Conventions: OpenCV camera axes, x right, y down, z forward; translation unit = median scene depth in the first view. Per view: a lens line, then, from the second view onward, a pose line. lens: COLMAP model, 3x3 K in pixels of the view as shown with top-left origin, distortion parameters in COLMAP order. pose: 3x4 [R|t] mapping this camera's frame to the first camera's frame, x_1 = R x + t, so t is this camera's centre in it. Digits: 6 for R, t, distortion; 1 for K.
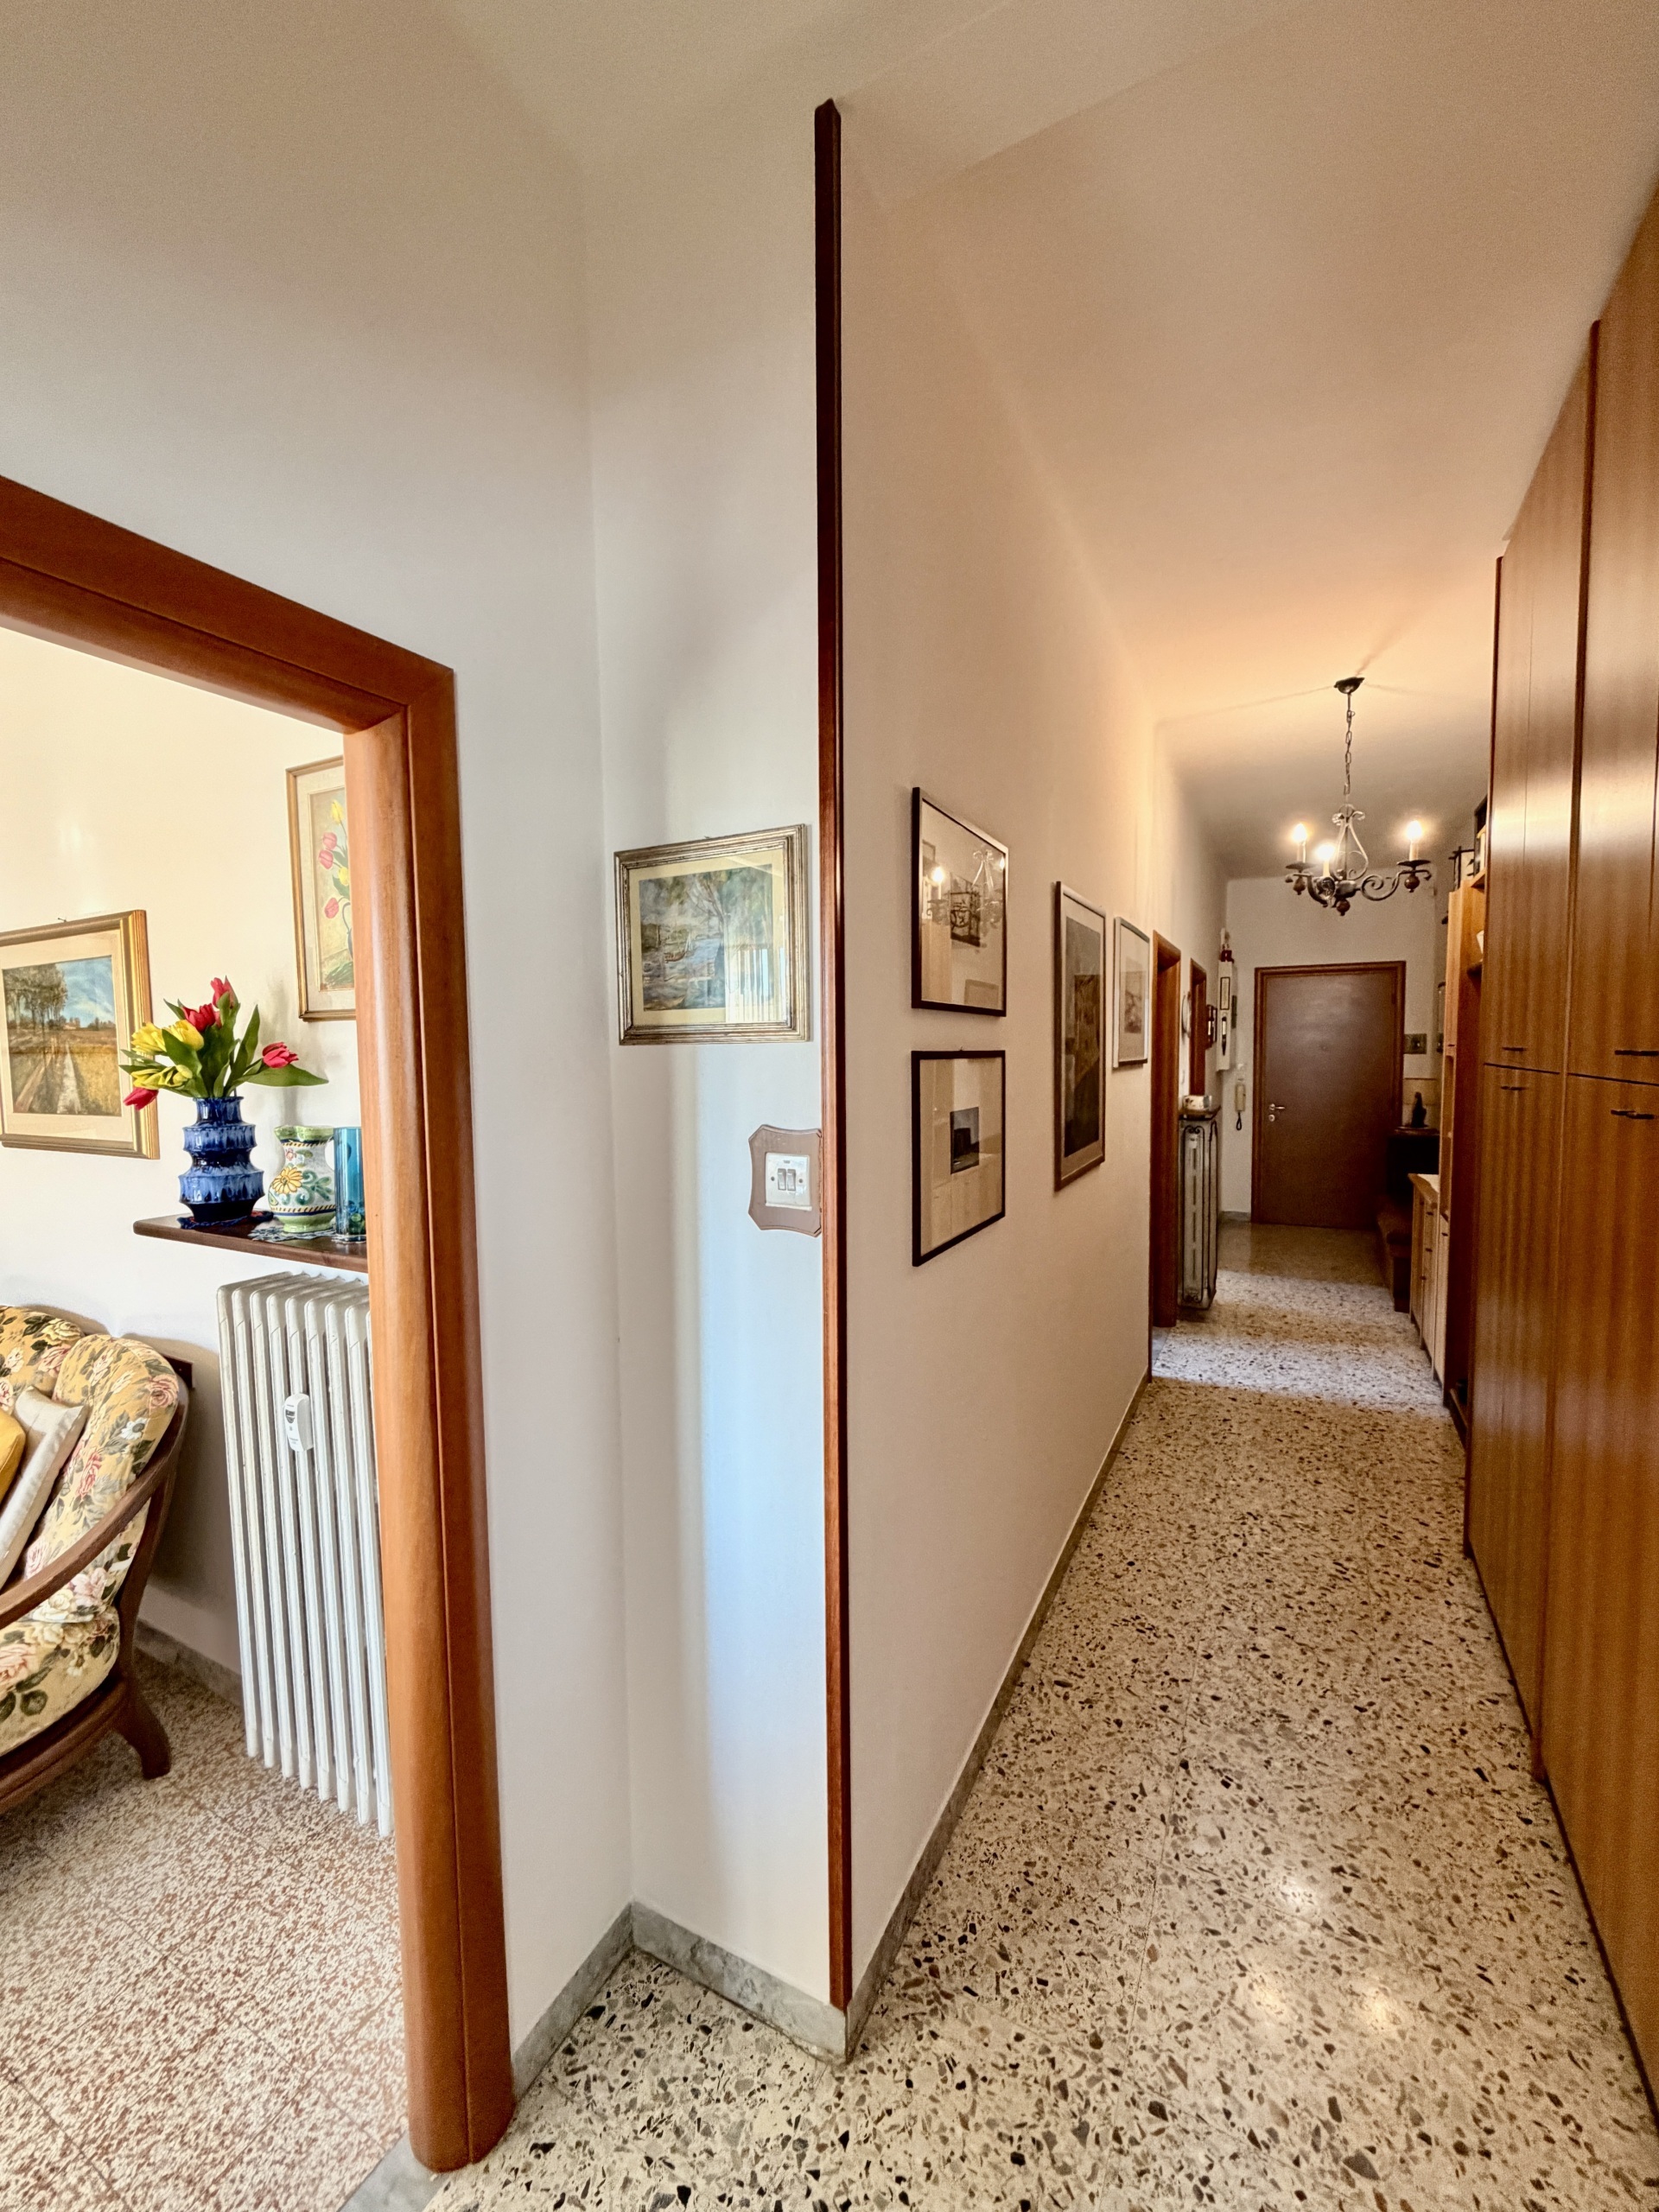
lens RADIAL K [[888.9, 0, 820.1], [0, 888.9, 1103.3], [0, 0, 1]] dist [0.001352, 0.000762]
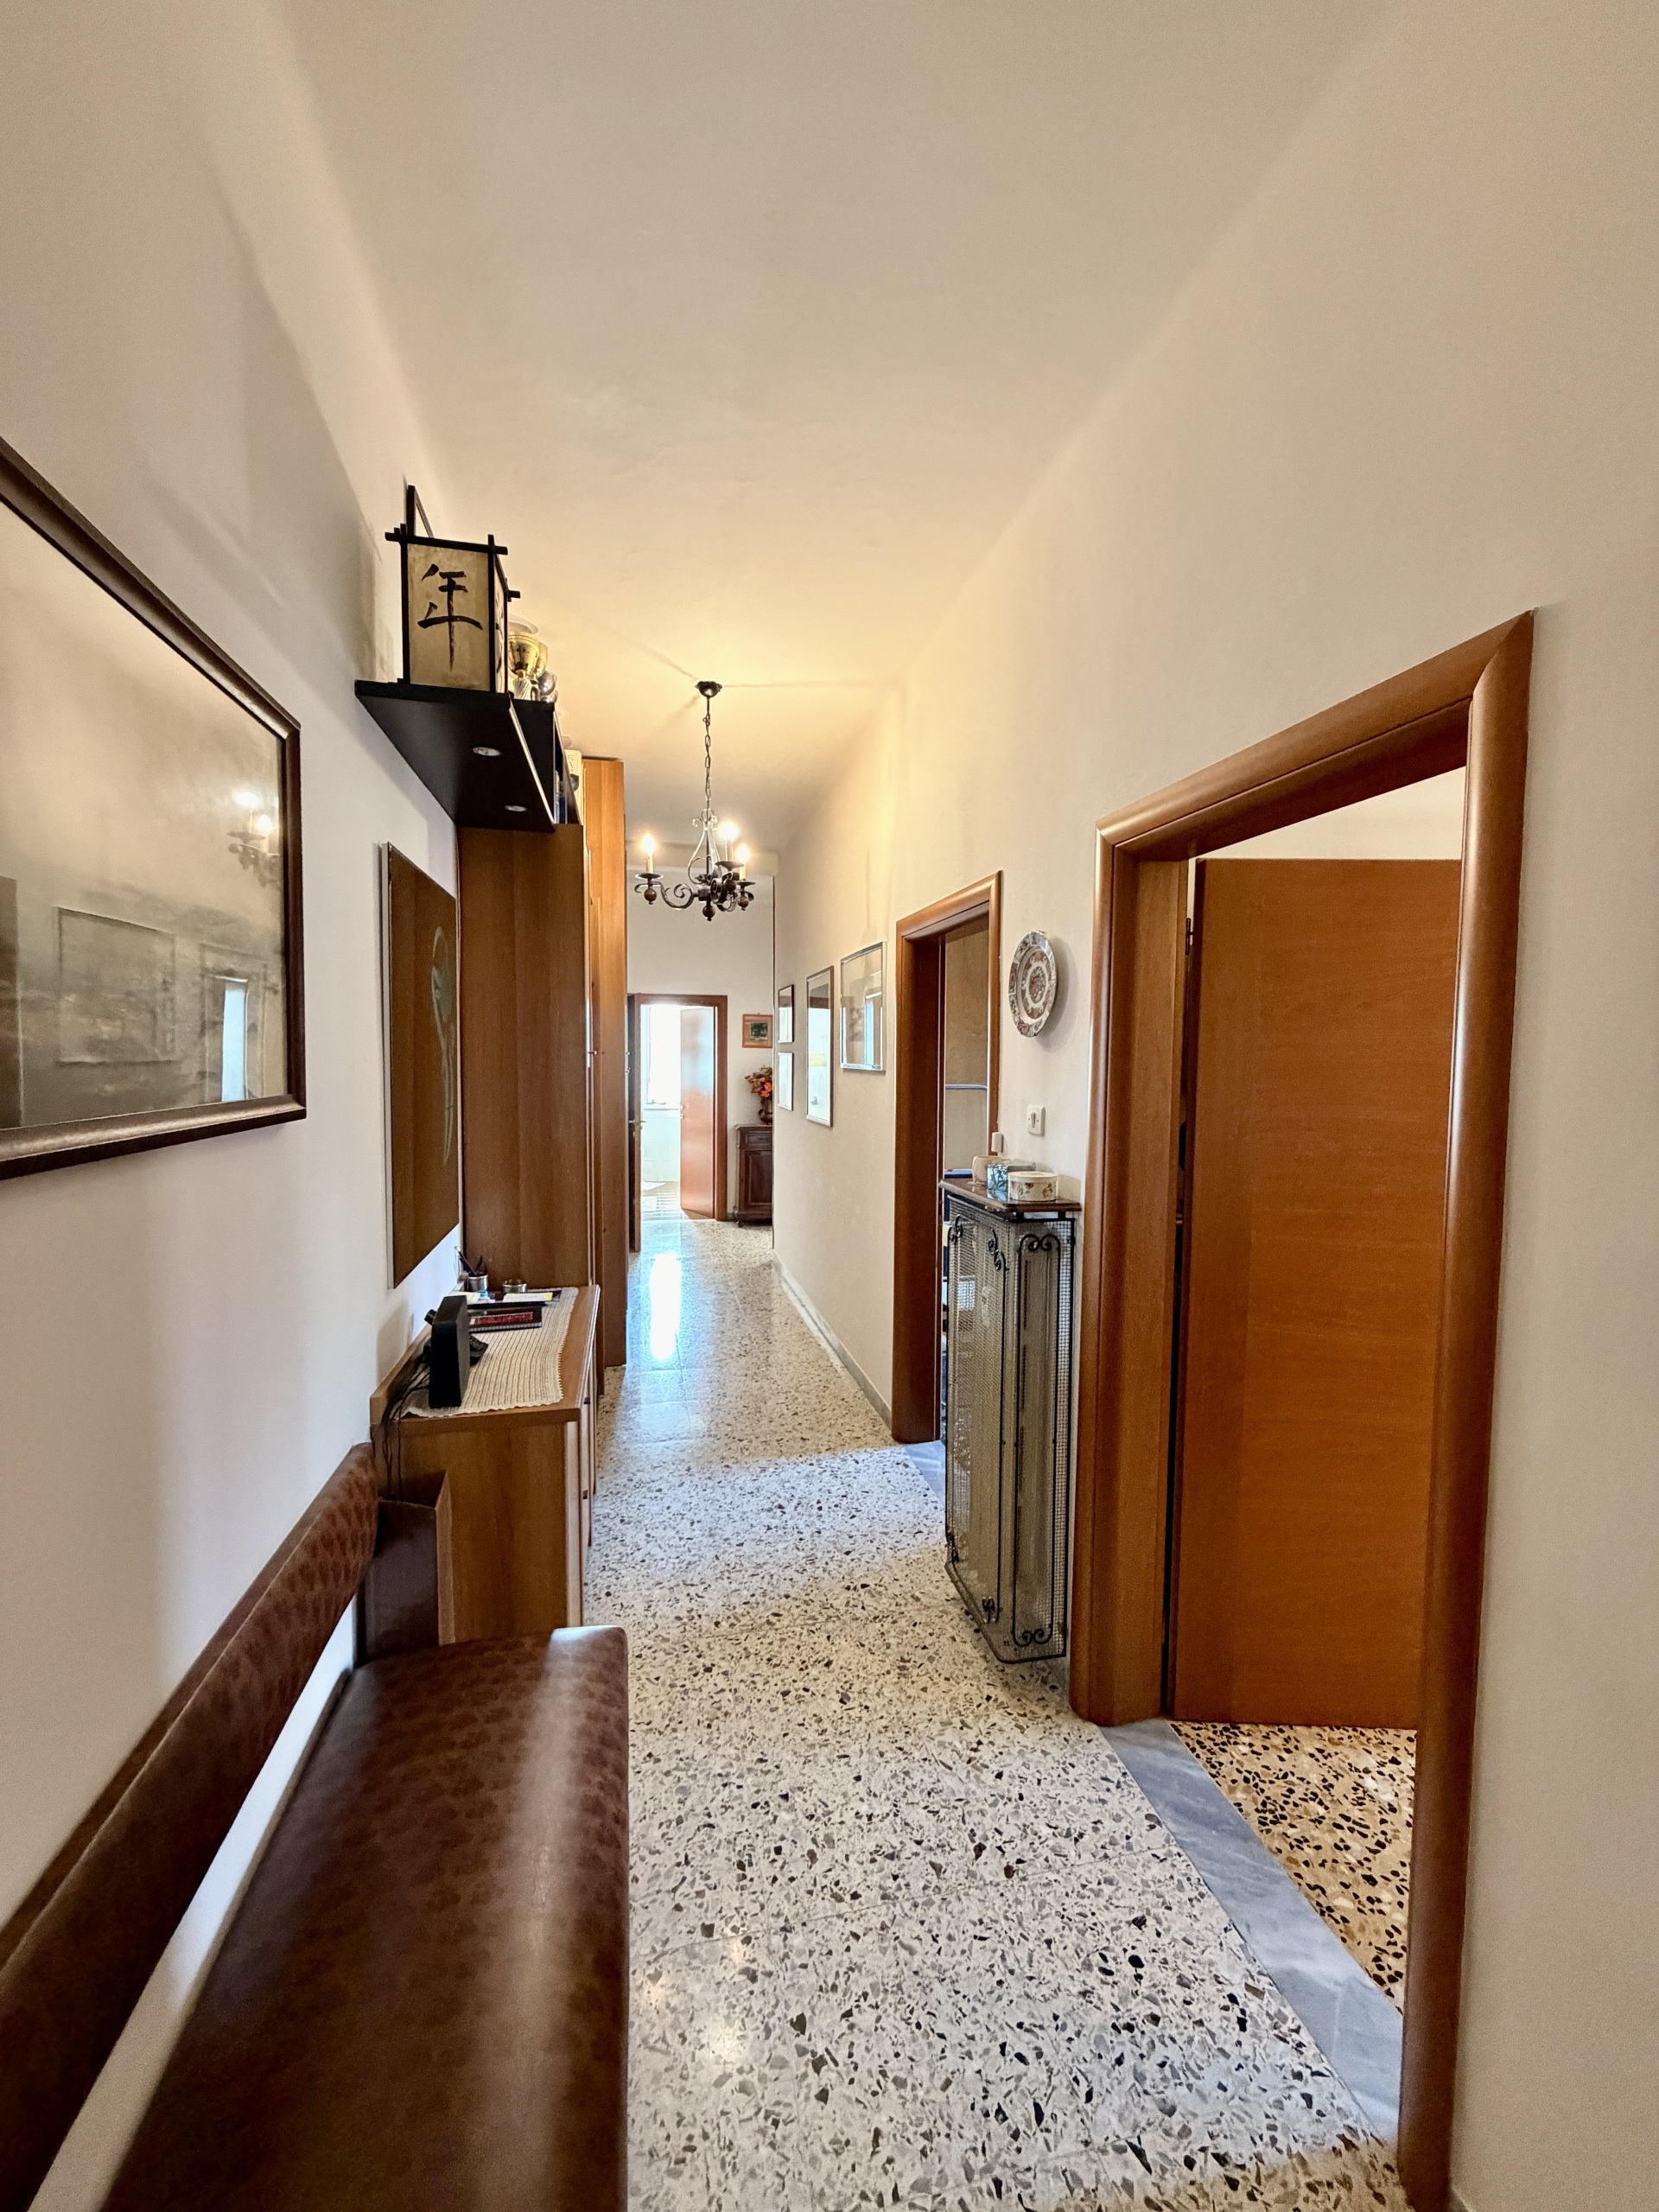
lens RADIAL K [[888.9, 0, 820.1], [0, 888.9, 1103.3], [0, 0, 1]] dist [0.001352, 0.000762]
pose [[-0.760864, 0.046743, -0.647225, 0.950165], [-0.040410, 0.992053, 0.119151, -0.105331], [0.647652, 0.116812, -0.752929, 1.536953]]
